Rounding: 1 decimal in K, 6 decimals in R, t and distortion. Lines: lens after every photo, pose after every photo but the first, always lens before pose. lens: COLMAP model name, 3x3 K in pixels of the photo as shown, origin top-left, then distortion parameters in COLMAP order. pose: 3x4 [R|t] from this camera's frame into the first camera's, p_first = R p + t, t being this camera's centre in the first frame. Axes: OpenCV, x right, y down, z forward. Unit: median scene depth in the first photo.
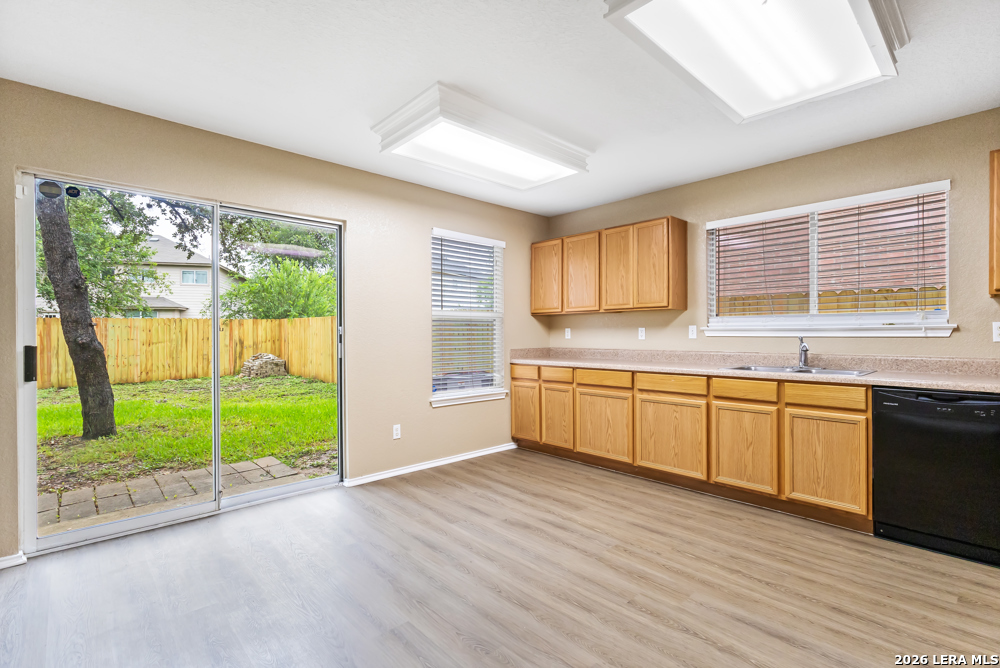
lens RADIAL K [[463.7, 0, 500.0], [0, 463.7, 334.0], [0, 0, 1]] dist [0.000021, 0.001602]
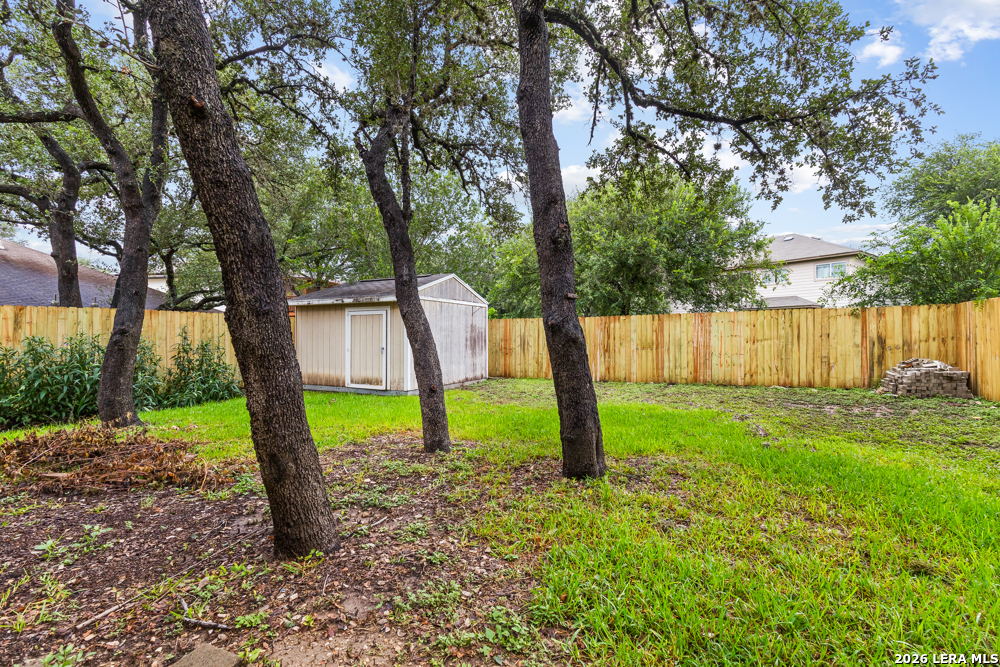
lens RADIAL K [[435.3, 0, 500.0], [0, 435.3, 333.5], [0, 0, 1]] dist [0.000820, 0.000133]
pose [[0.311807, -0.010513, -0.950087, -0.132681], [-0.000215, 0.999938, -0.011135, 0.014833], [0.950146, 0.003676, 0.311785, 0.283507]]
